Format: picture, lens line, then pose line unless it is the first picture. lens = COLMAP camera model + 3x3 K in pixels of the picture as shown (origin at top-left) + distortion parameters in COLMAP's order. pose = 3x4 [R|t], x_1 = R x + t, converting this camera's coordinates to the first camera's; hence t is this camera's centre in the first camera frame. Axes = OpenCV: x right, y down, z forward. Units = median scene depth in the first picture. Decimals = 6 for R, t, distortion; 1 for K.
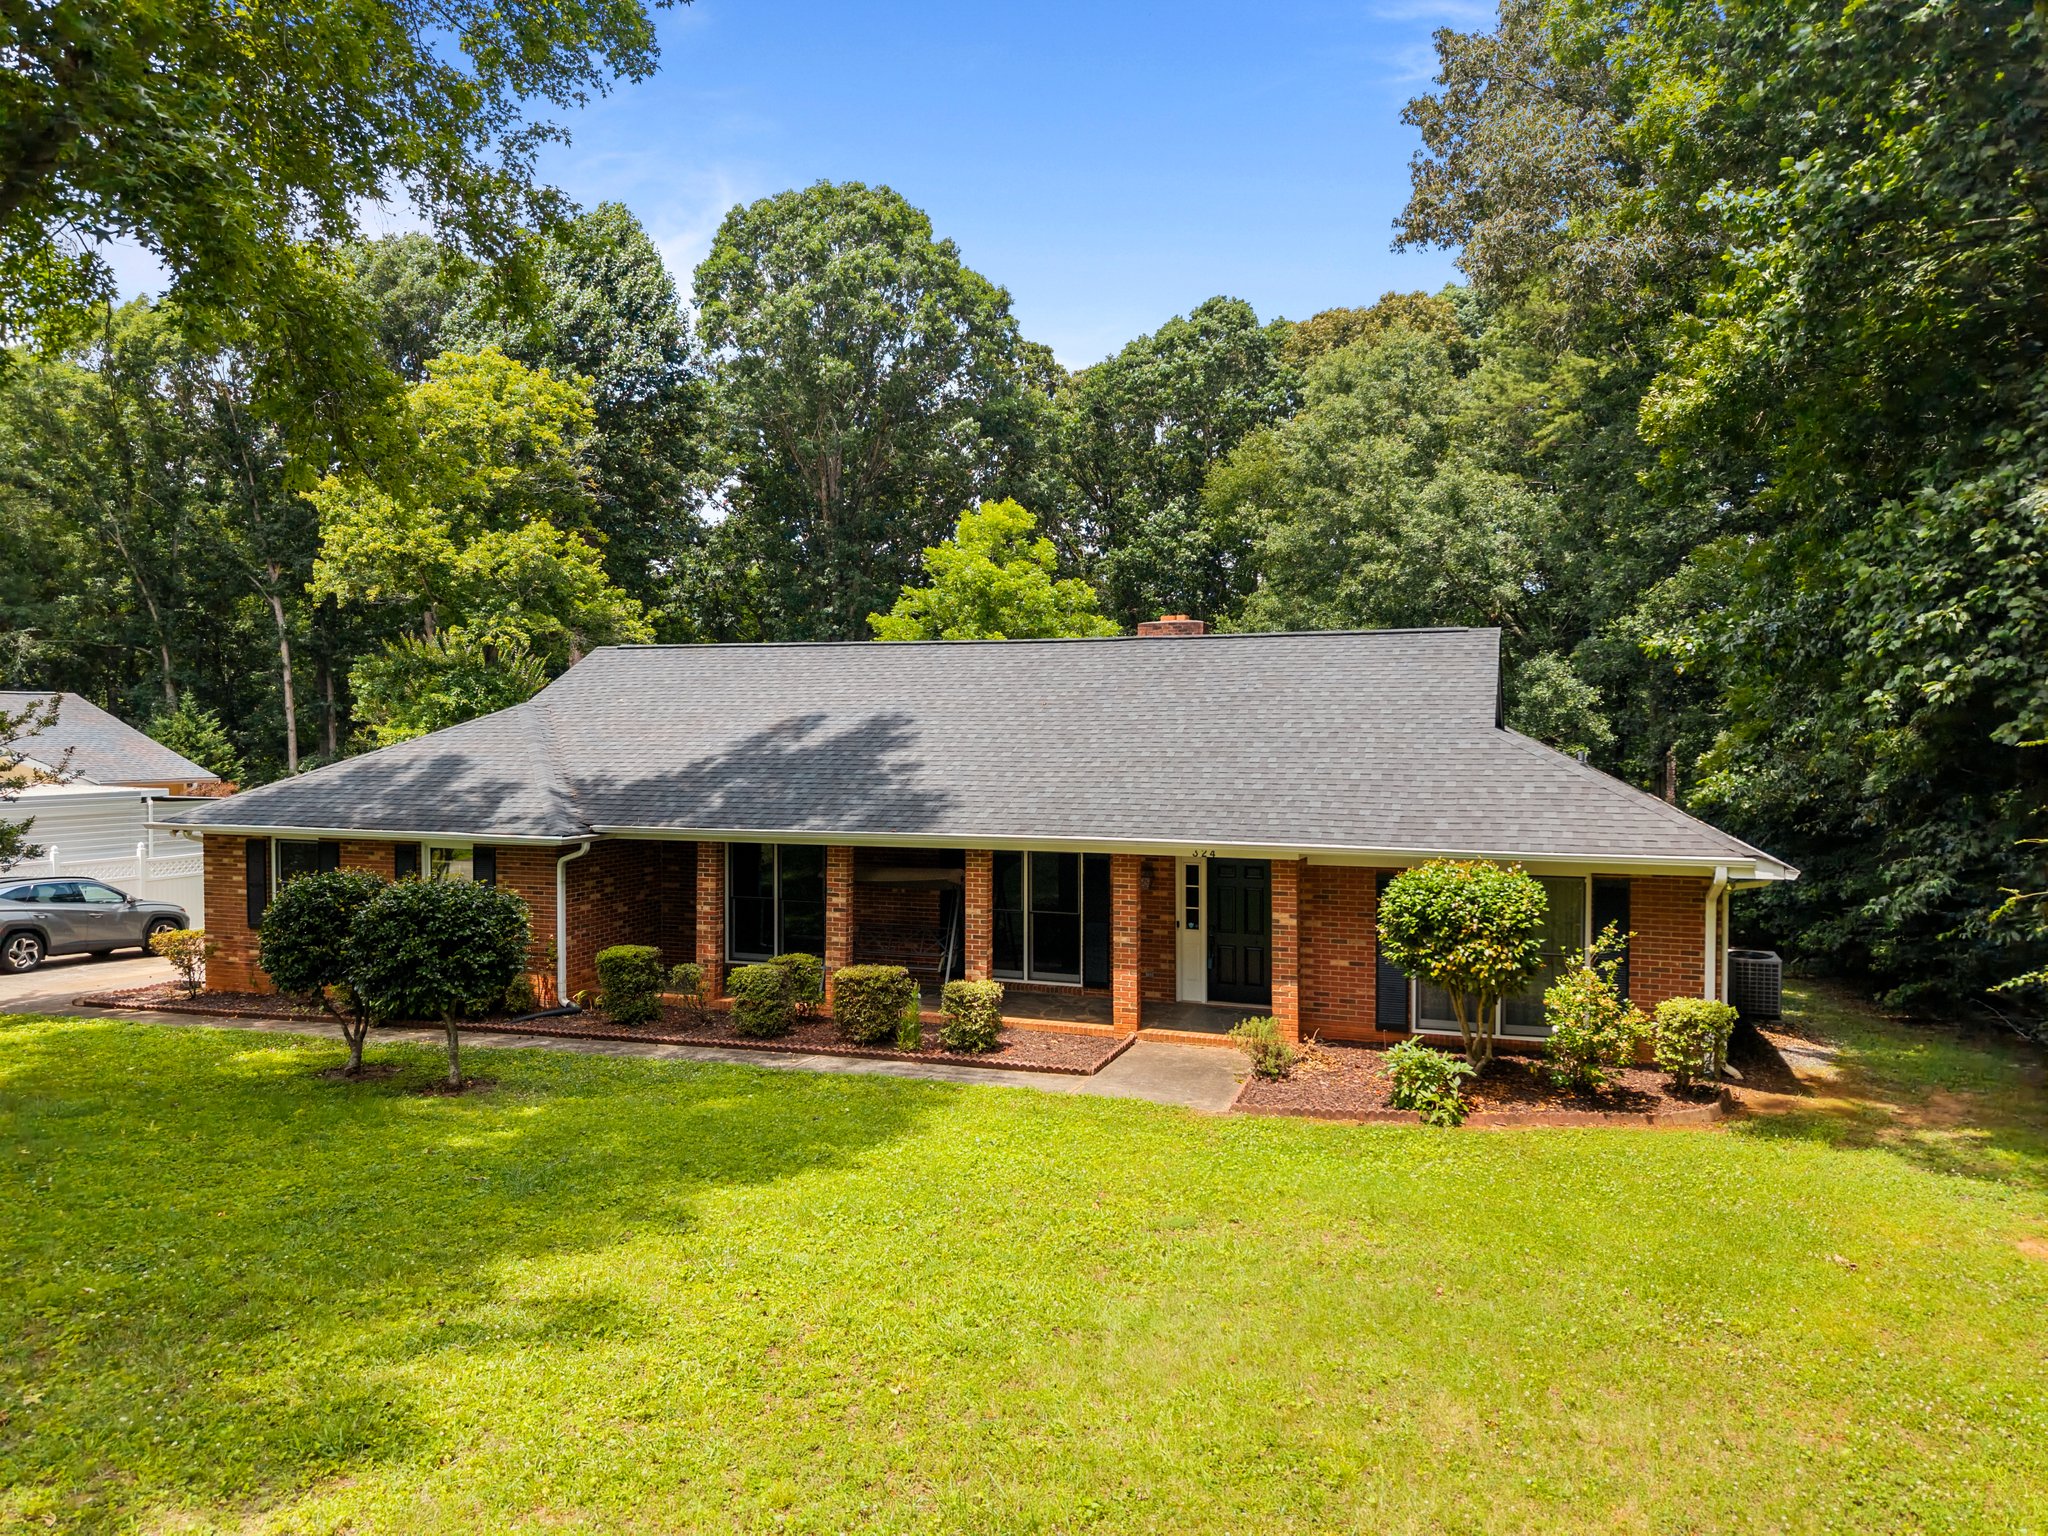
lens RADIAL K [[1339.9, 0, 1024.0], [0, 1339.9, 768.0], [0, 0, 1]] dist [0.047841, -0.001402]
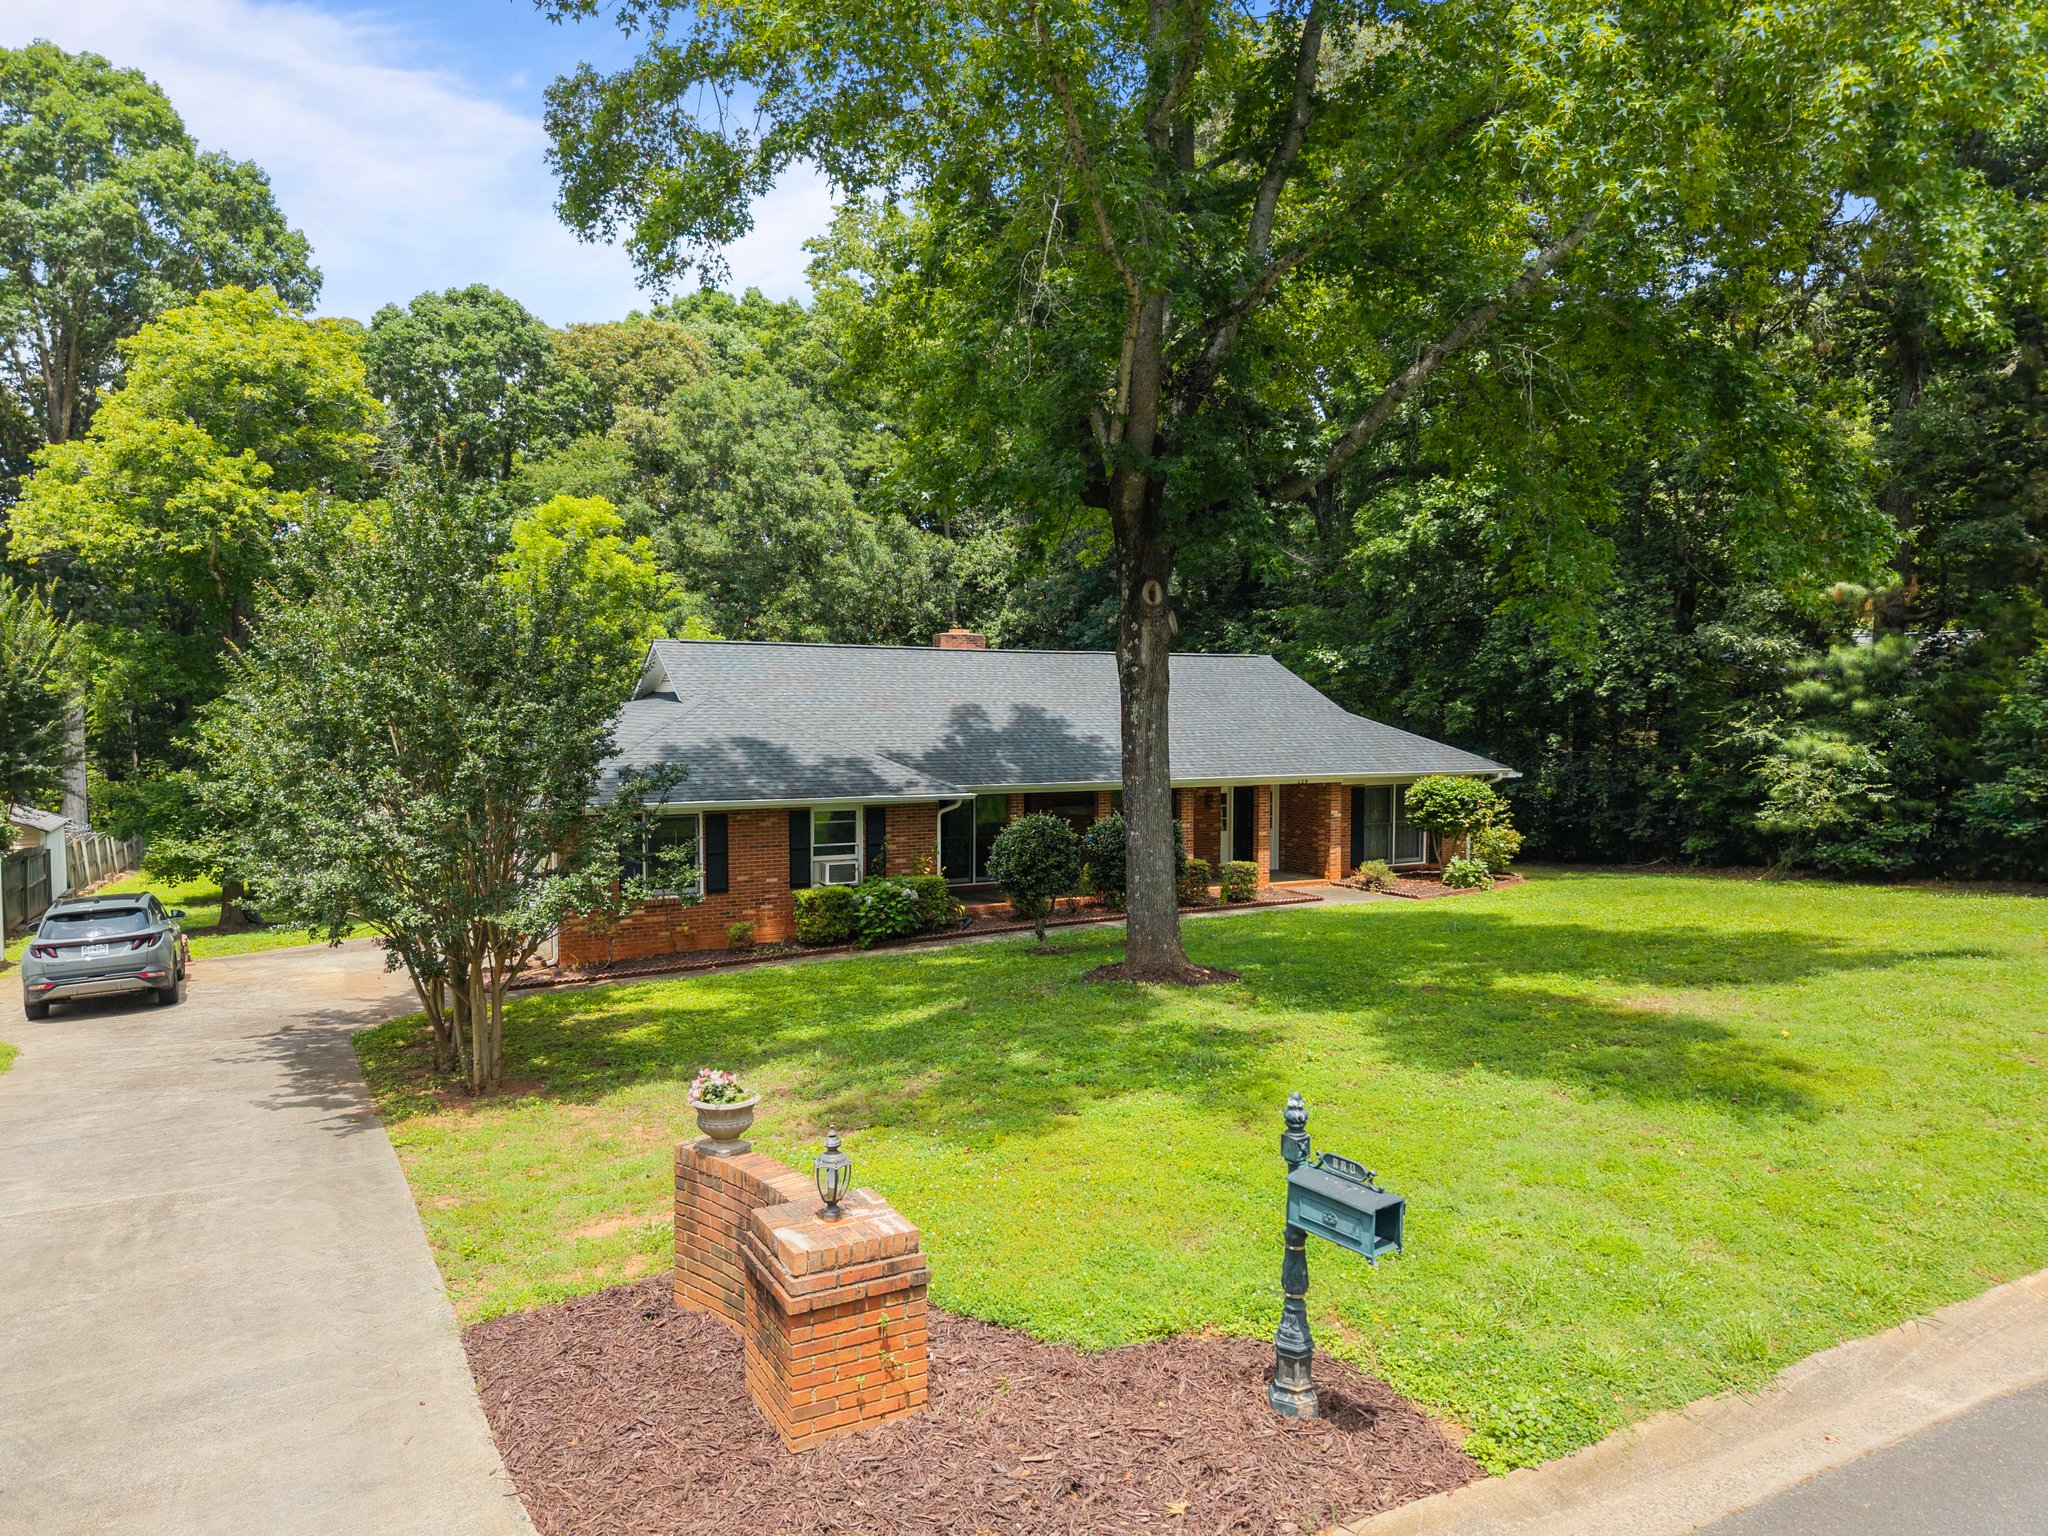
lens RADIAL K [[1339.9, 0, 1024.0], [0, 1339.9, 768.0], [0, 0, 1]] dist [0.047841, -0.001402]
pose [[0.684238, -0.033190, 0.728504, -1.243146], [0.024546, 0.999446, 0.022479, -0.003775], [-0.728846, 0.002501, 0.684673, 0.025668]]
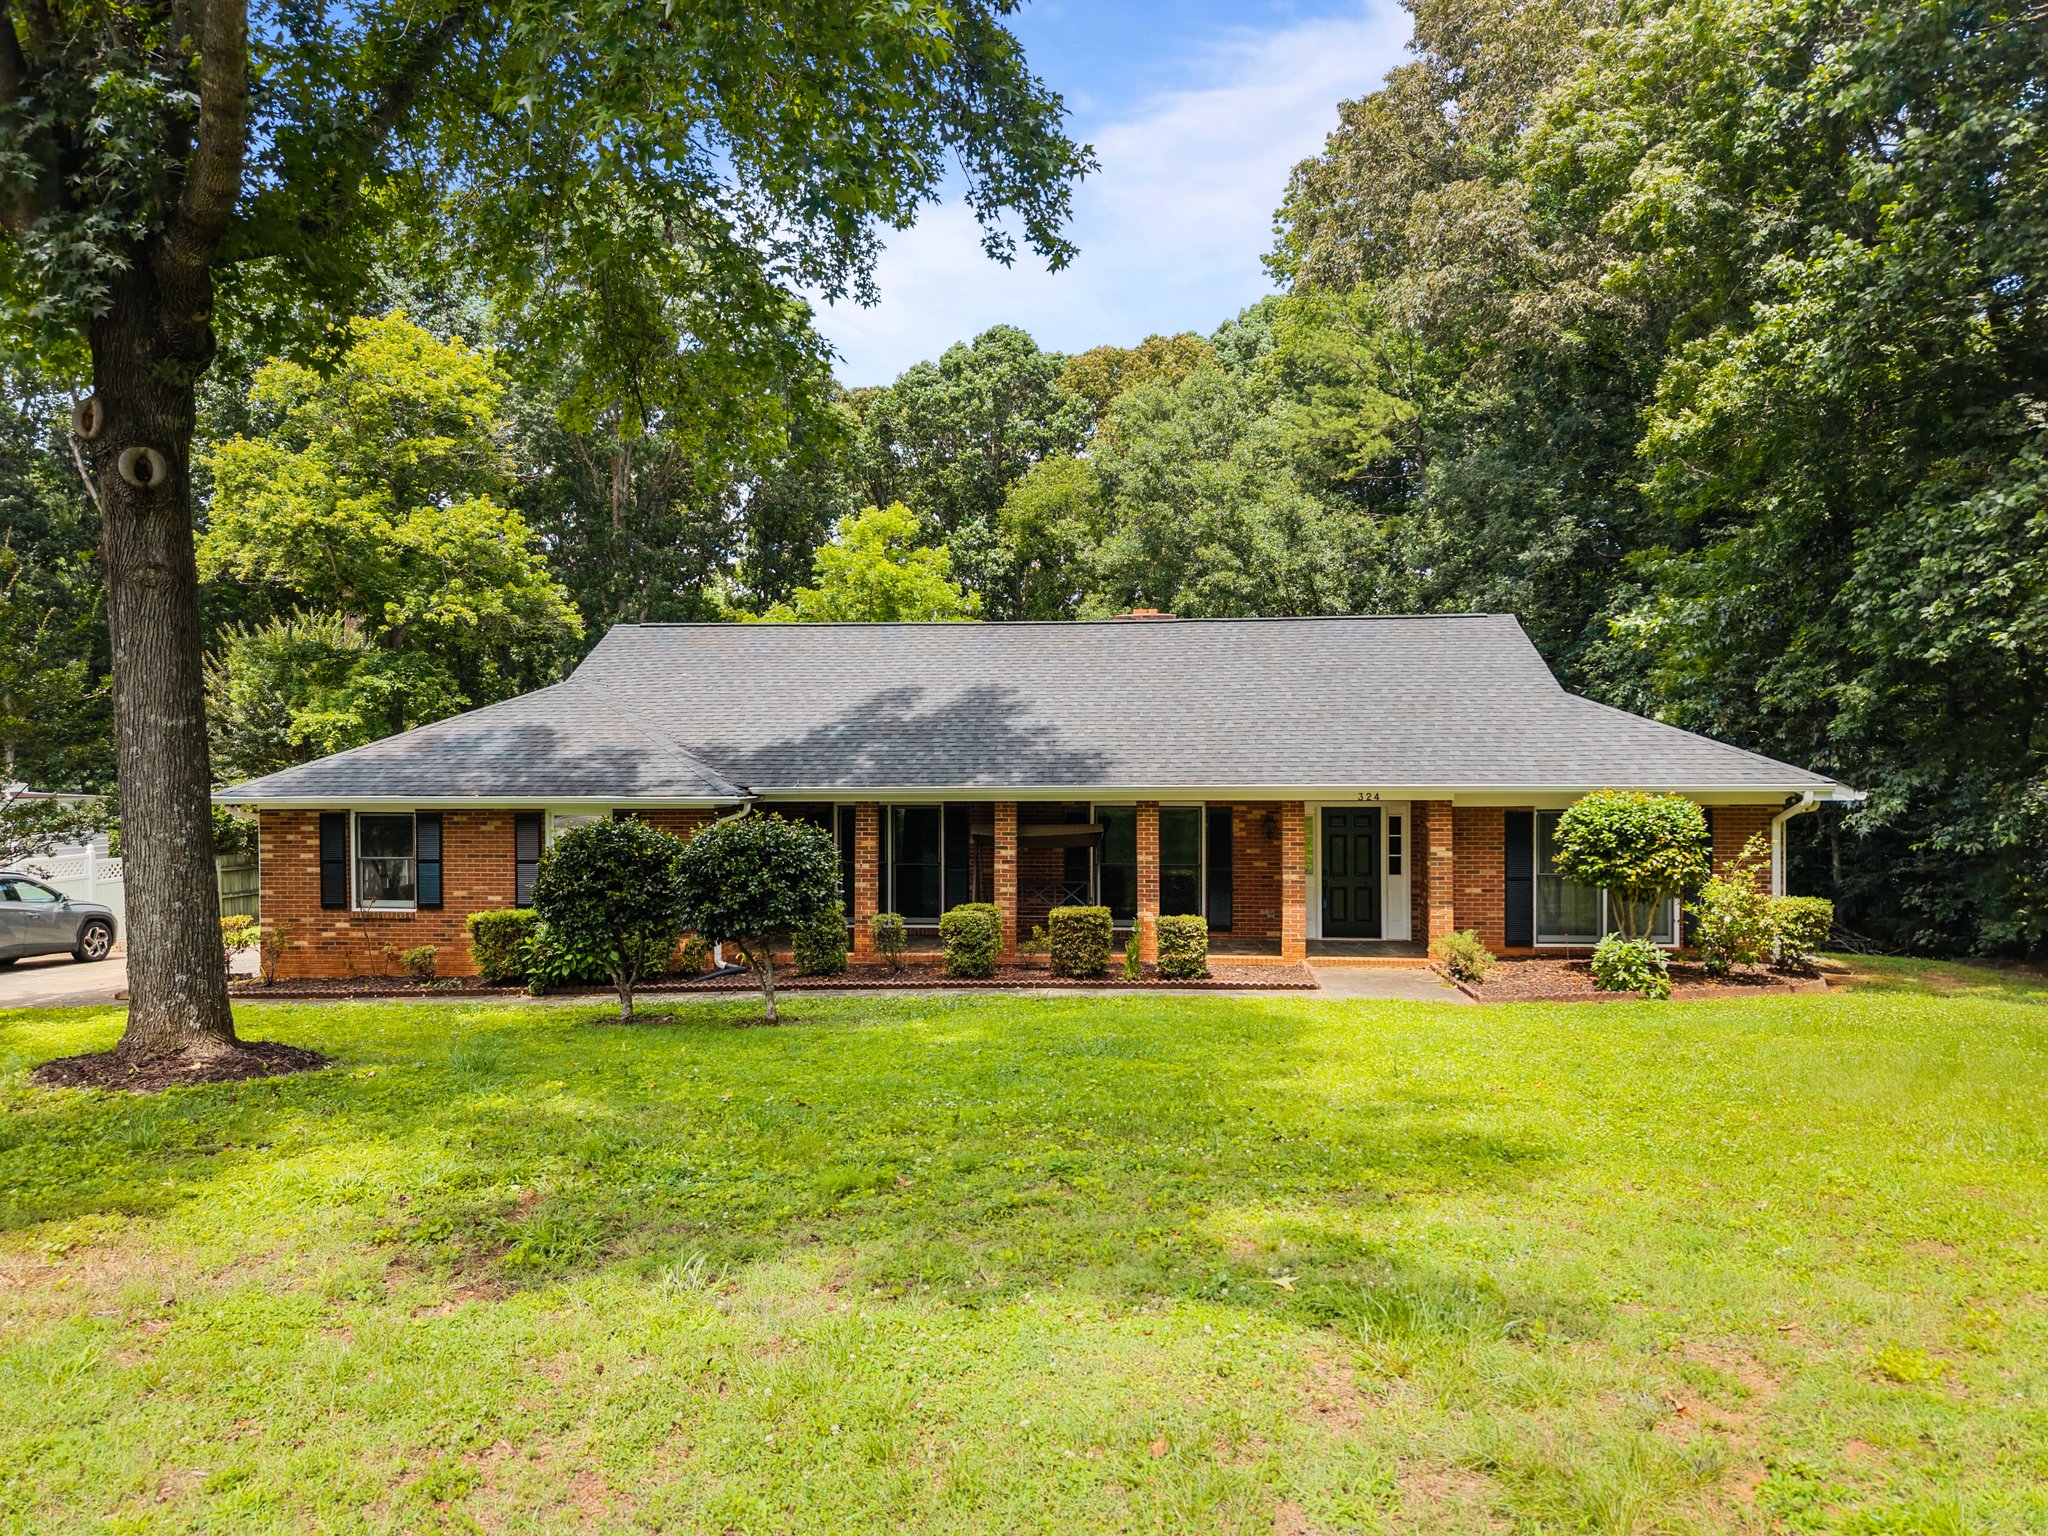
lens RADIAL K [[1339.9, 0, 1024.0], [0, 1339.9, 768.0], [0, 0, 1]] dist [0.047841, -0.001402]
pose [[0.968065, -0.006680, 0.250608, -0.368605], [0.012206, 0.999715, -0.020501, 0.050690], [-0.250400, 0.022905, 0.967871, -0.022938]]
